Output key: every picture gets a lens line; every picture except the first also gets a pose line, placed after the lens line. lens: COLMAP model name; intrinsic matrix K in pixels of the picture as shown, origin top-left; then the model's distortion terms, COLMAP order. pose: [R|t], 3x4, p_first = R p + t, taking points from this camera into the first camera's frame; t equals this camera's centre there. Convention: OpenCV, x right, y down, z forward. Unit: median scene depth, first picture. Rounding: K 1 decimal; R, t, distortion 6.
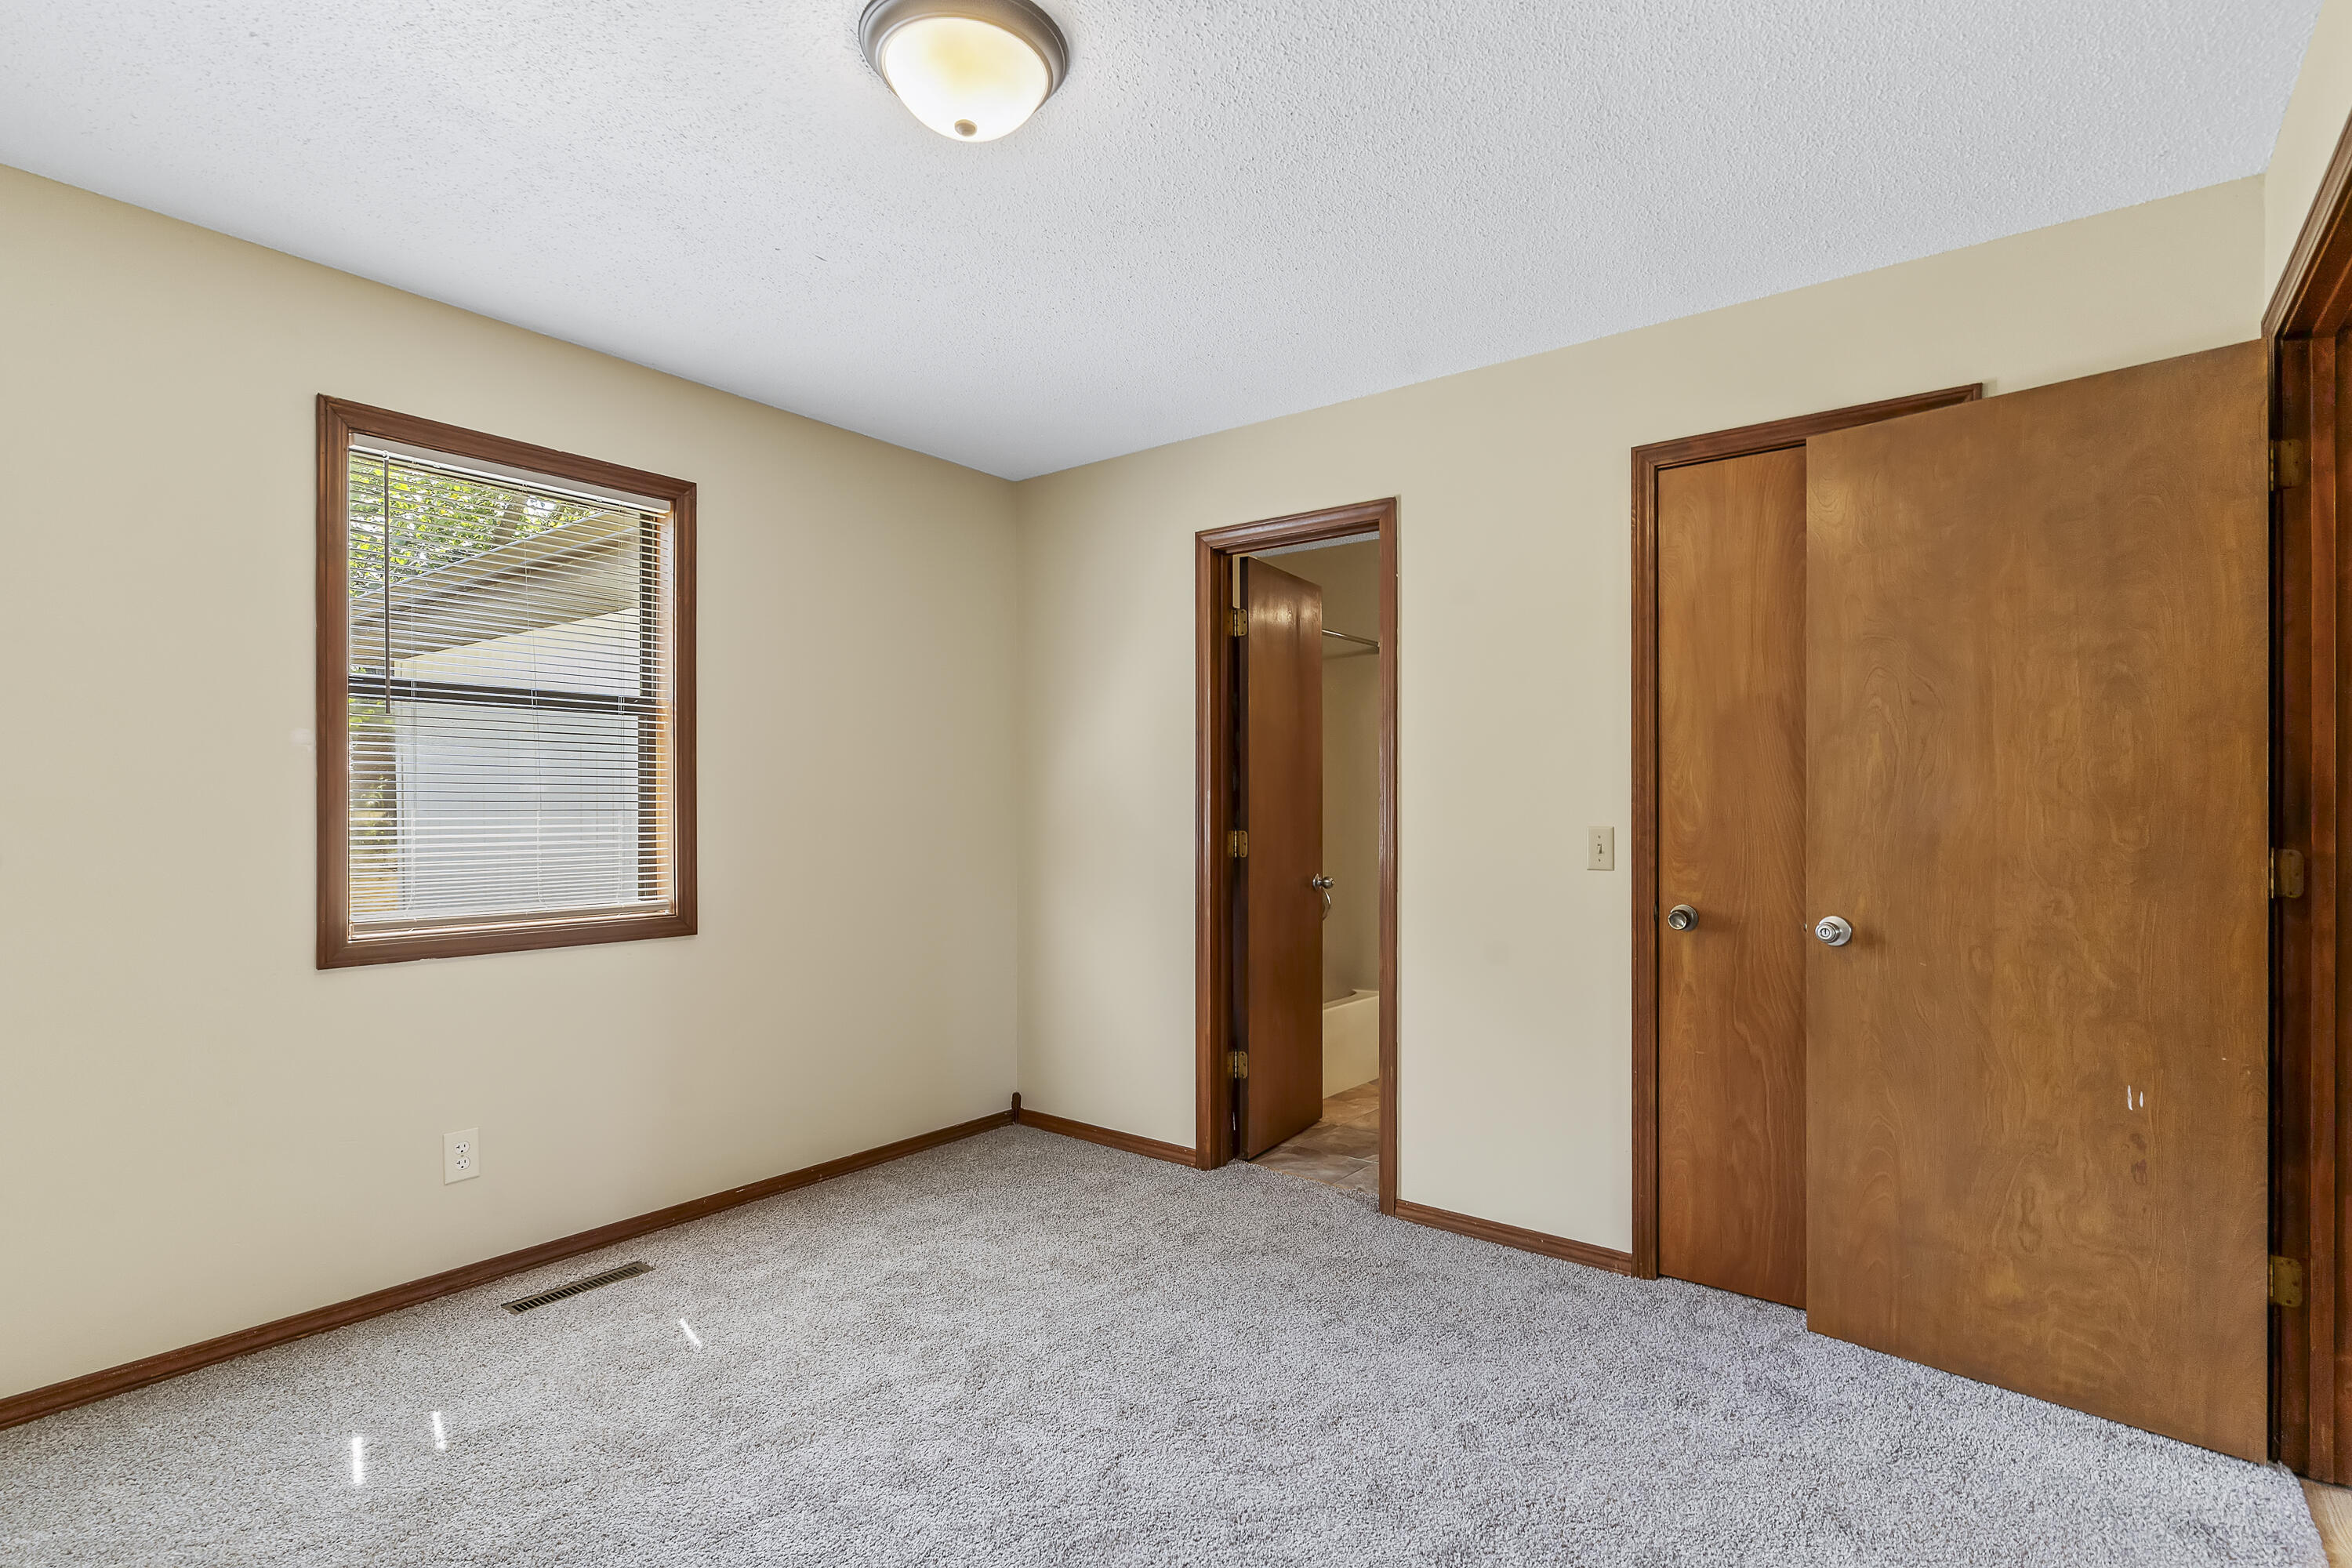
lens RADIAL K [[1135.1, 0, 1173.9], [0, 1135.1, 801.9], [0, 0, 1]] dist [0.004639, -0.002347]
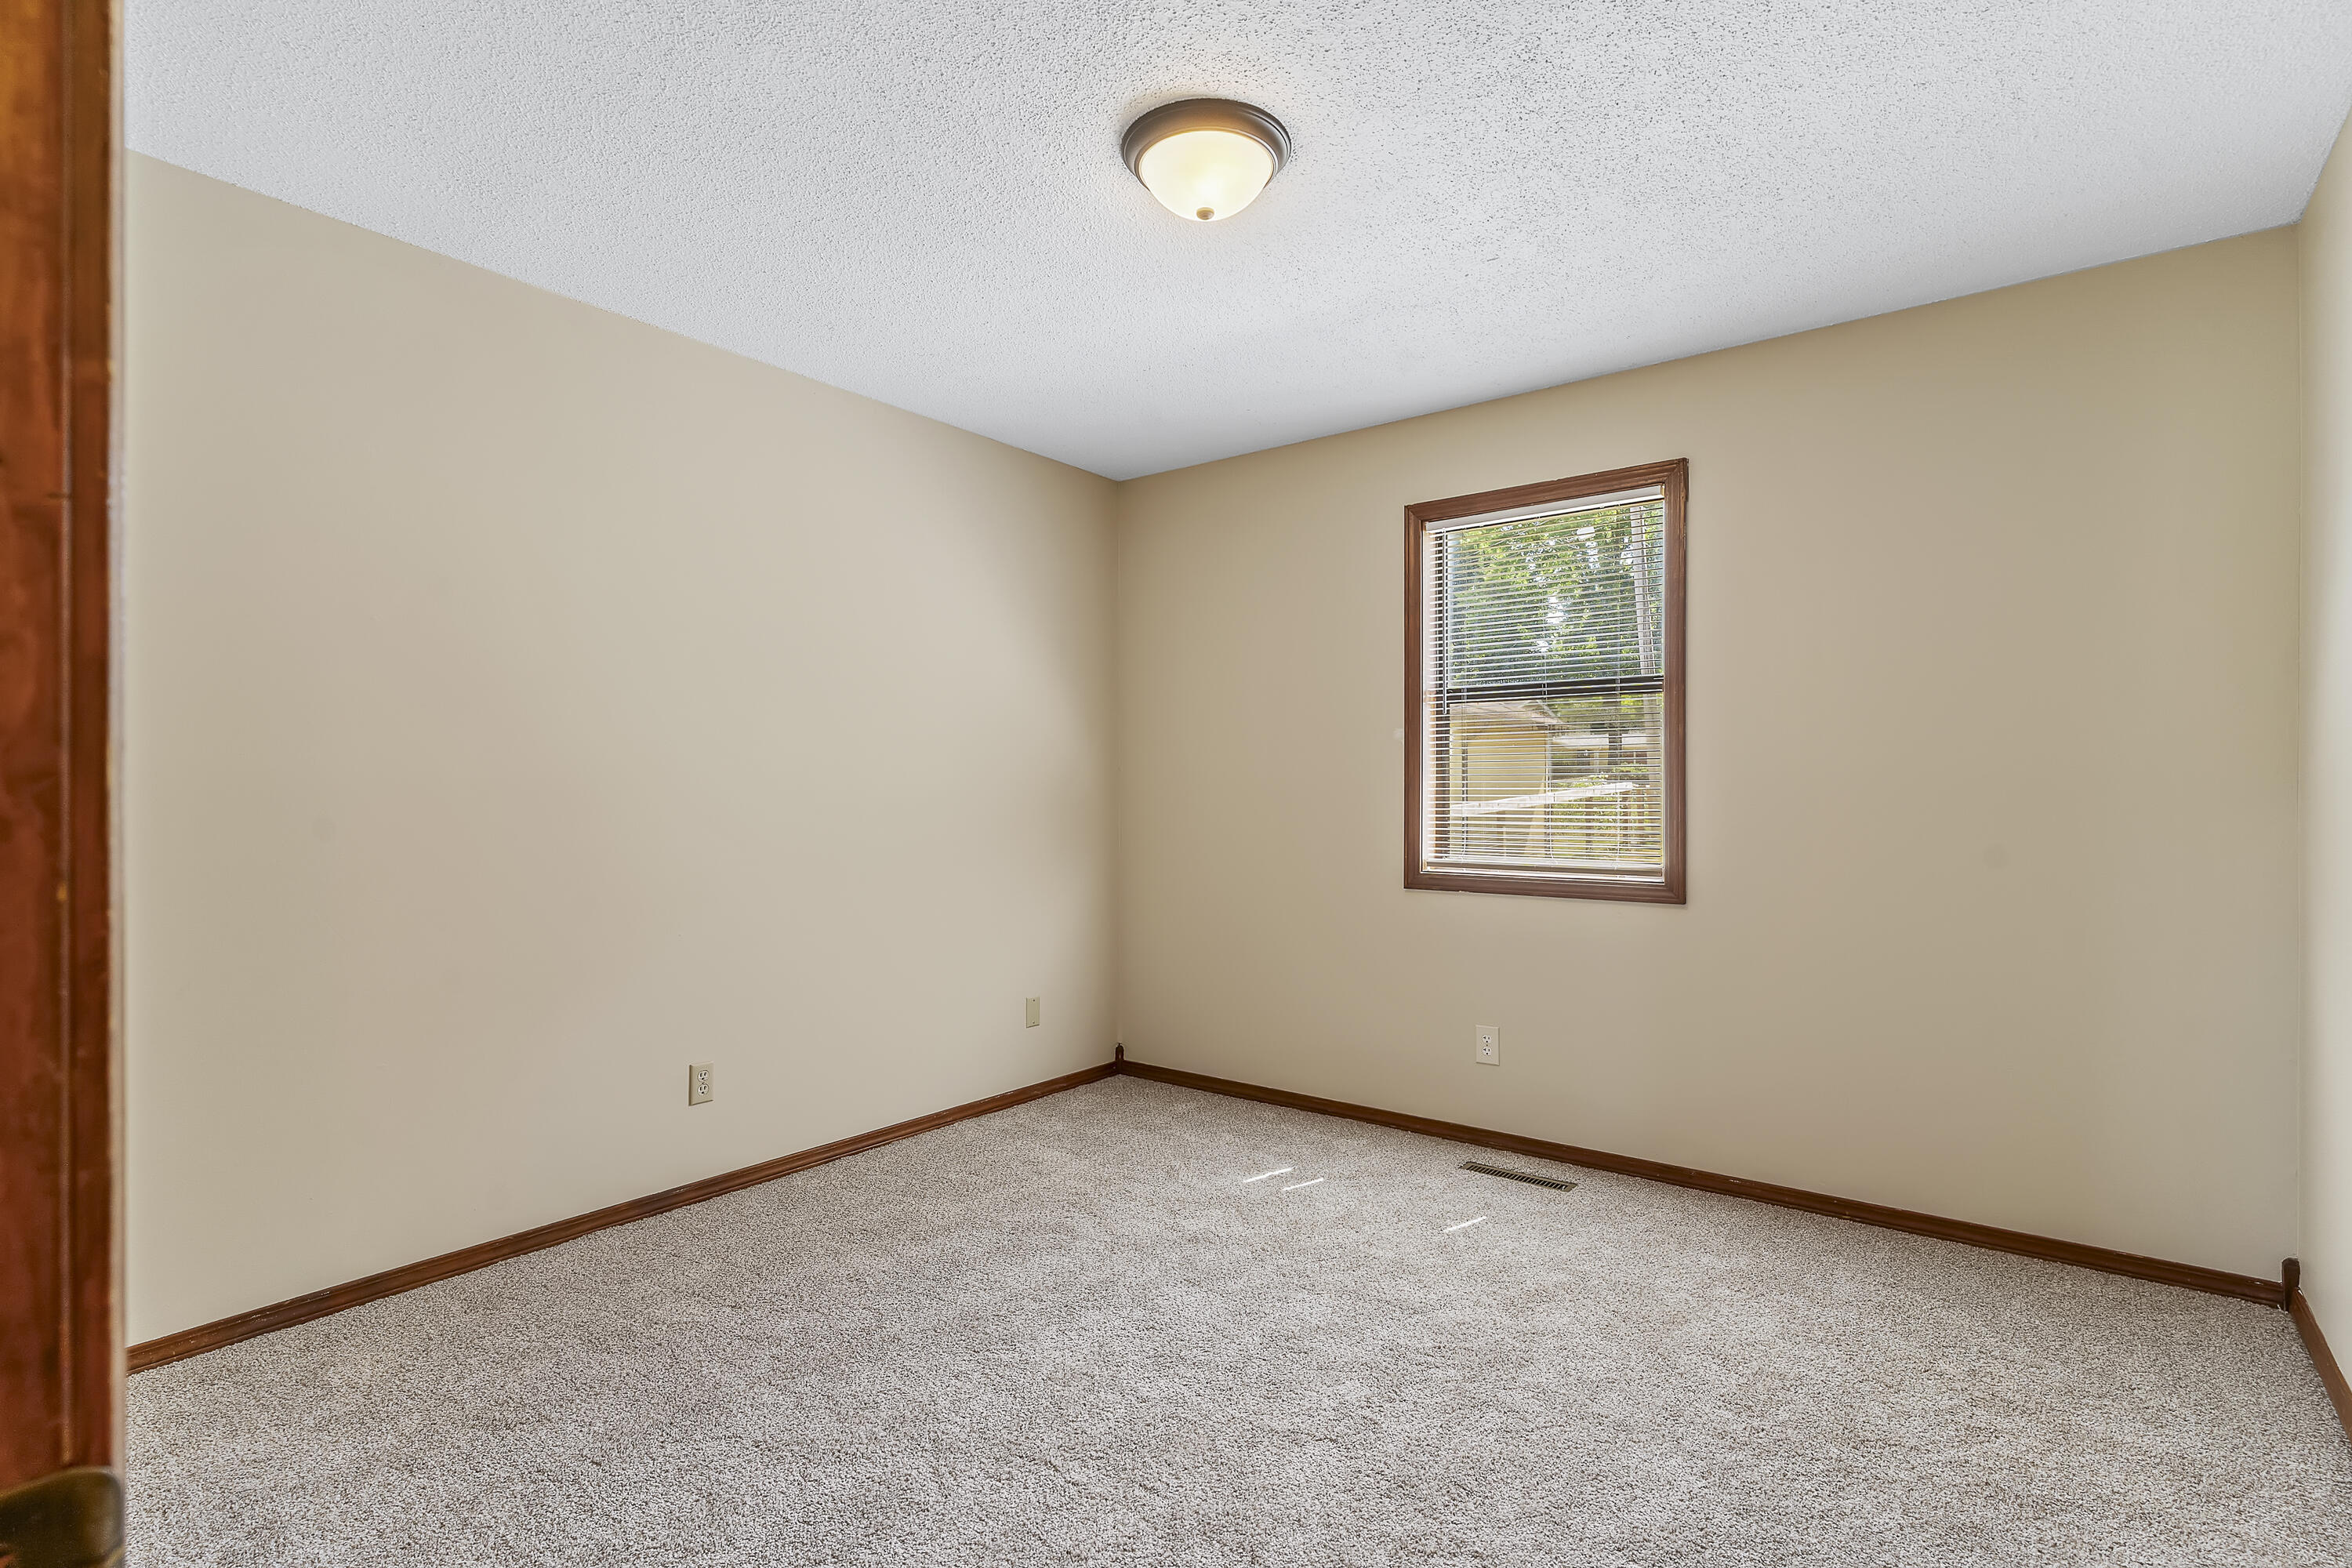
lens RADIAL K [[1135.1, 0, 1190.8], [0, 1135.1, 792.7], [0, 0, 1]] dist [0.004639, -0.002347]
pose [[0.011445, 0.001755, -0.999933, 0.666022], [0.001360, 0.999998, 0.001770, 0.017007], [0.999934, -0.001380, 0.011443, 0.631198]]
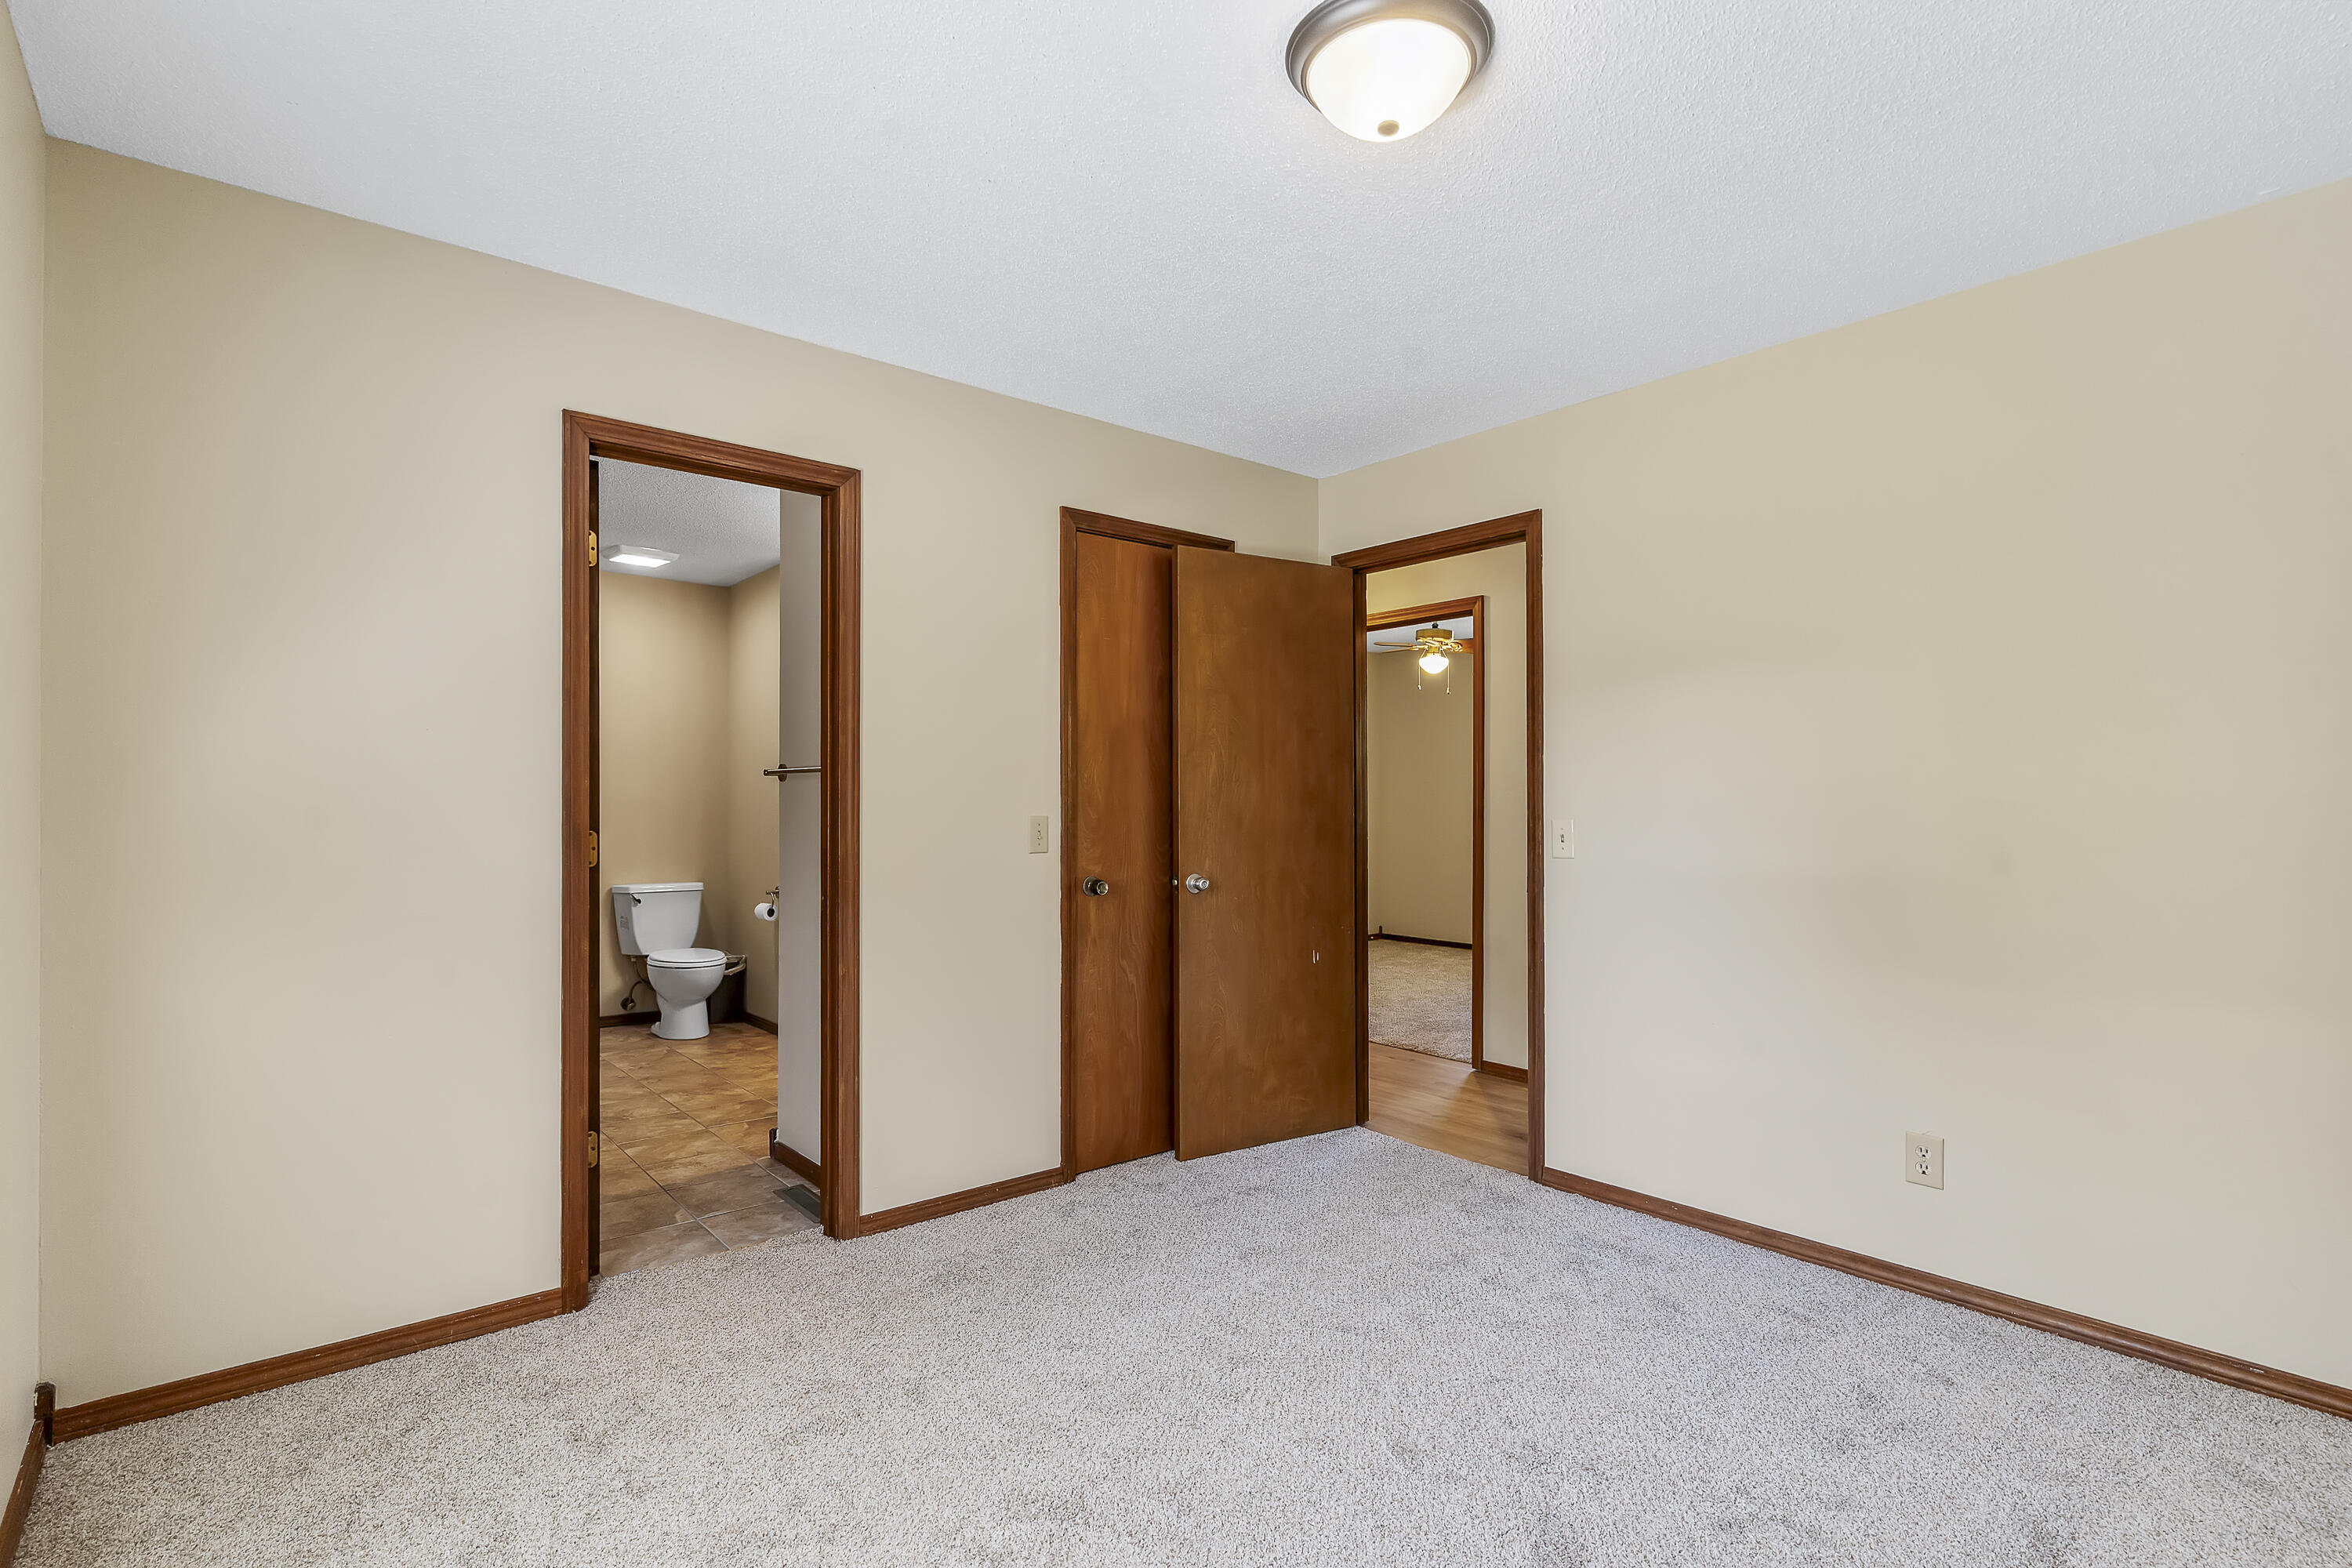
lens RADIAL K [[1135.1, 0, 1177.3], [0, 1135.1, 783.3], [0, 0, 1]] dist [0.004639, -0.002347]
pose [[0.203486, 0.018525, 0.978902, -0.788038], [-0.005597, 0.999827, -0.017757, 0.008555], [-0.979062, -0.001865, 0.203555, 0.645893]]
